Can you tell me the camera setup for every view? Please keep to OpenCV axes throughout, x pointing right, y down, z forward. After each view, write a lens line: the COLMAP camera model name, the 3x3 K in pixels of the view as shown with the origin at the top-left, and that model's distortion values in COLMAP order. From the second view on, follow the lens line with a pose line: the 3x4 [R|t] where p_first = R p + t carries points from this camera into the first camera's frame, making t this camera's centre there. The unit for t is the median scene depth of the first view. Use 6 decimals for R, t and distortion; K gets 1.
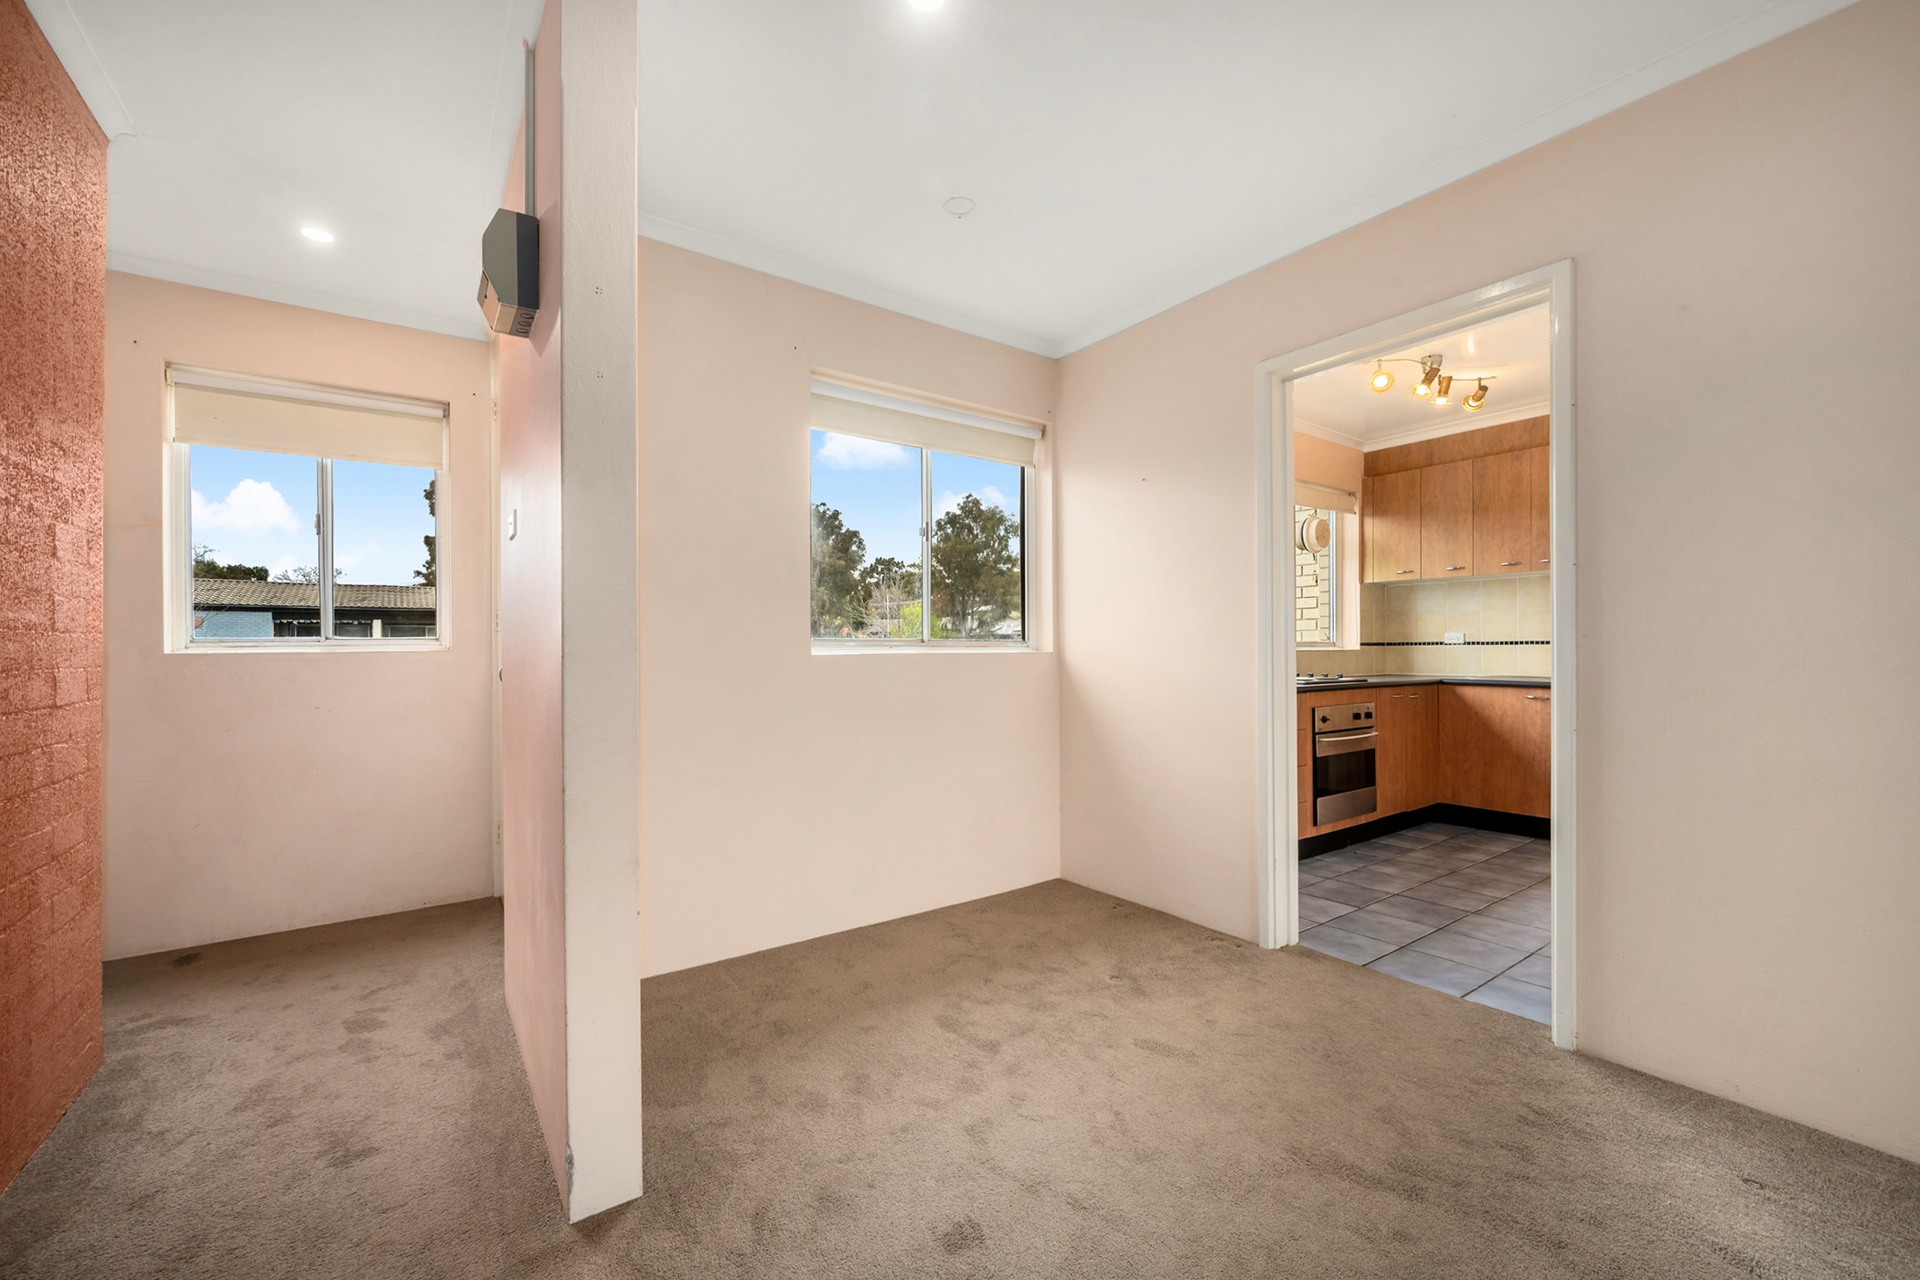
lens RADIAL K [[768.8, 0, 956.7], [0, 768.8, 648.9], [0, 0, 1]] dist [-0.000204, 0.000279]
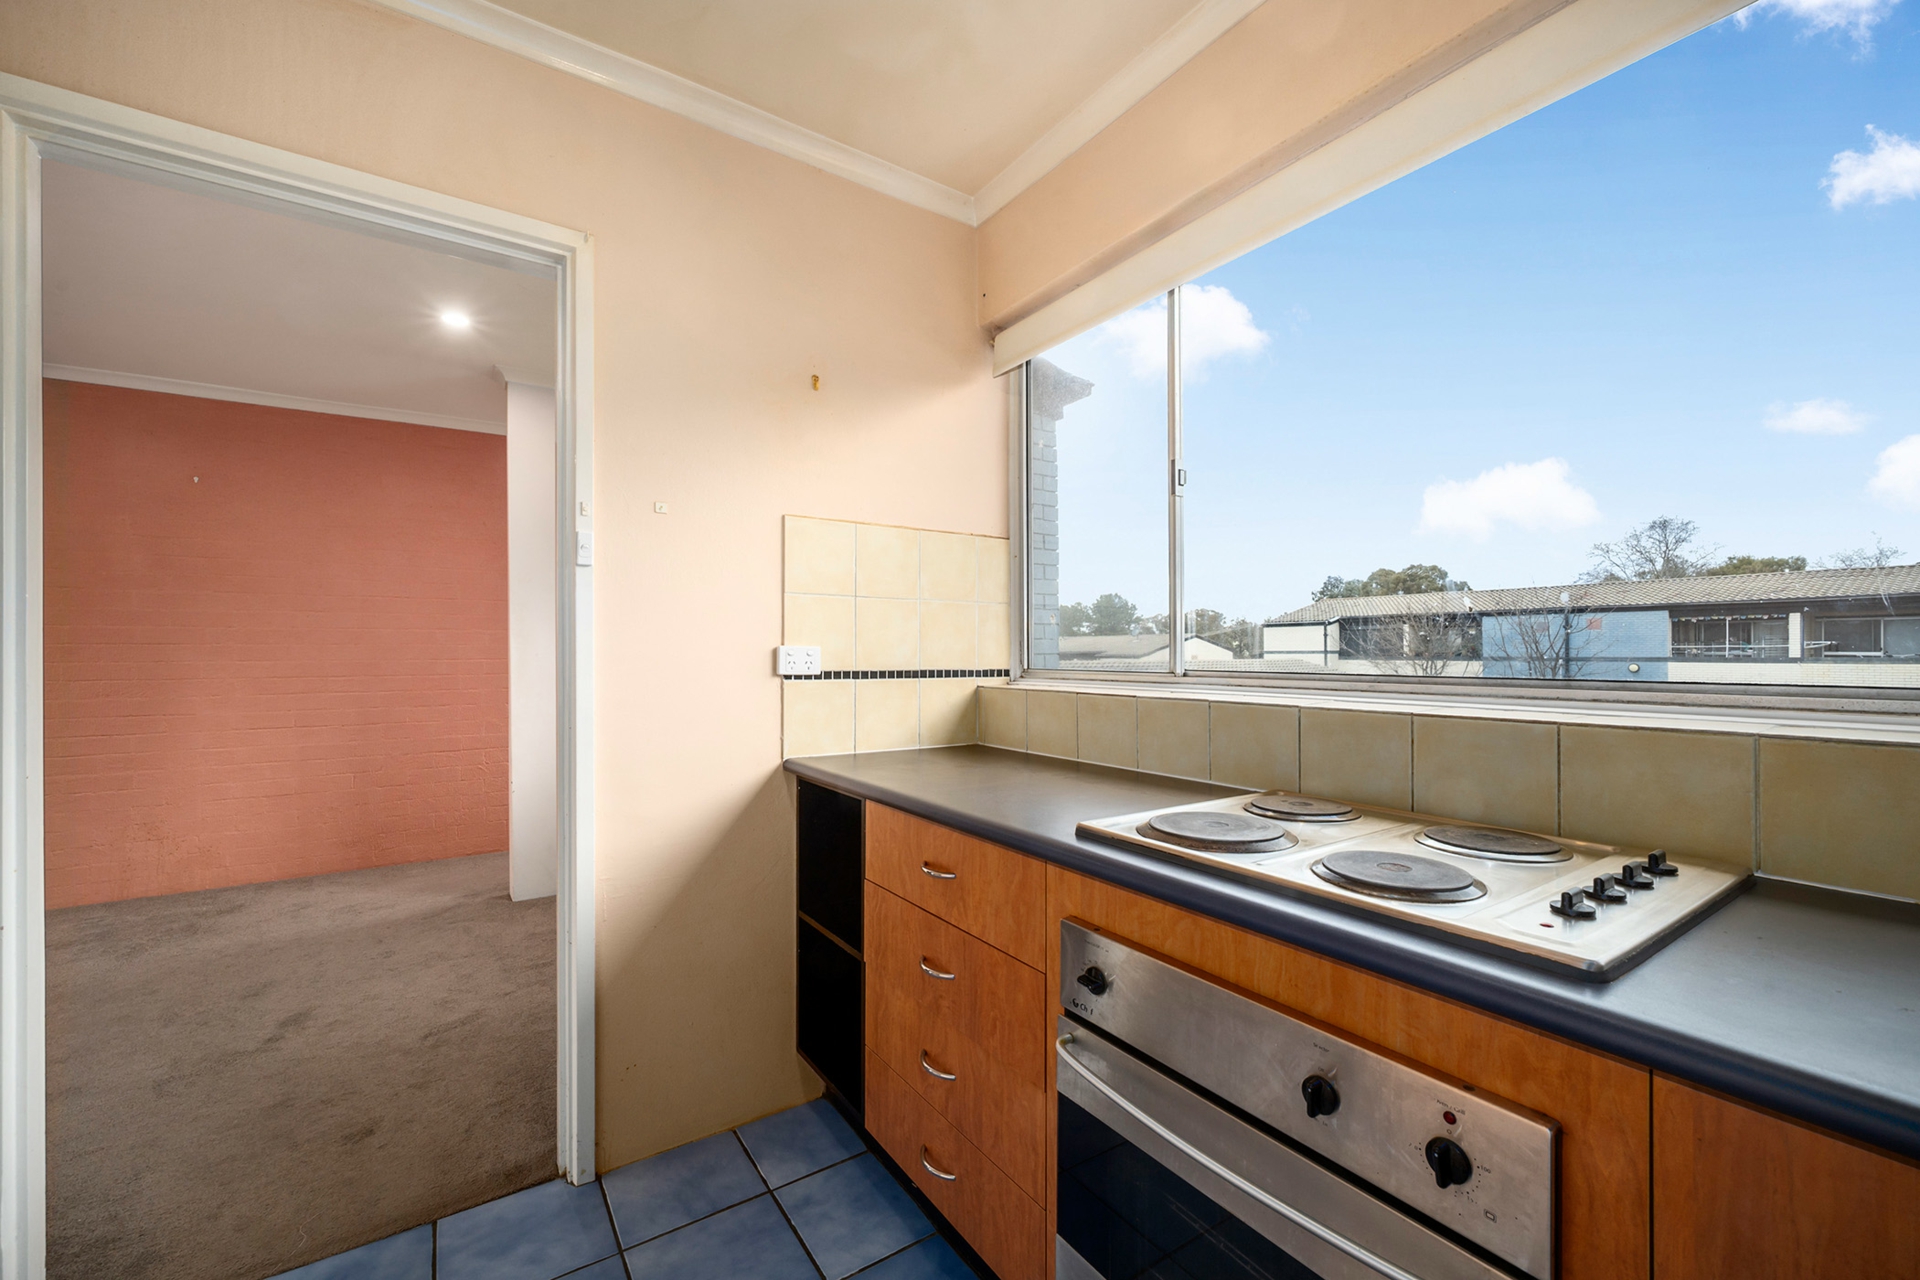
lens RADIAL K [[760.8, 0, 958.6], [0, 760.8, 646.2], [0, 0, 1]] dist [0.000307, 0.000536]
pose [[-0.026253, -0.000407, -0.999655, 0.662282], [0.001262, 0.999999, -0.000440, -0.021613], [0.999655, -0.001273, -0.026252, 0.847178]]
